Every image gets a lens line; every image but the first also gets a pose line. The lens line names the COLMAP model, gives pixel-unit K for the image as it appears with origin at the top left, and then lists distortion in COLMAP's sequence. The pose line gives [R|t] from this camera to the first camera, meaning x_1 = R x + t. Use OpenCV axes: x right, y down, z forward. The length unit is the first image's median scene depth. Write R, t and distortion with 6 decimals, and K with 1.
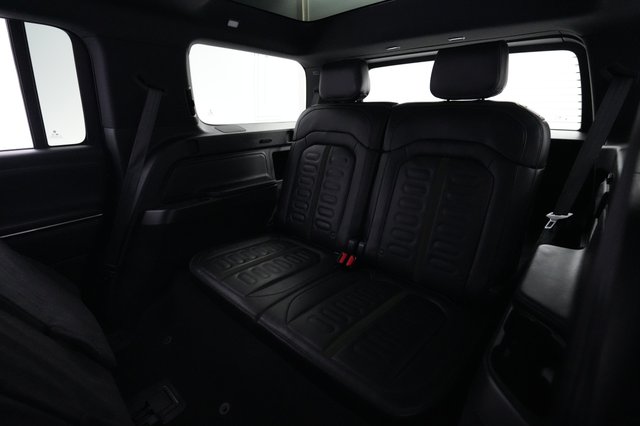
lens RADIAL K [[317.5, 0, 320.0], [0, 317.5, 213.0], [0, 0, 1]] dist [-0.000761, -0.000353]
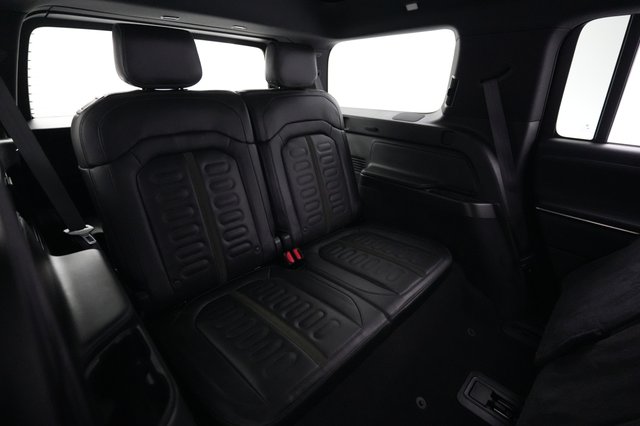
lens RADIAL K [[303.2, 0, 320.0], [0, 303.2, 213.0], [0, 0, 1]] dist [0.109738, 0.000211]
pose [[0.050874, -0.370273, 0.927529, -0.673728], [0.352682, 0.875555, 0.330181, -0.228636], [-0.934359, 0.310325, 0.175132, 0.661925]]
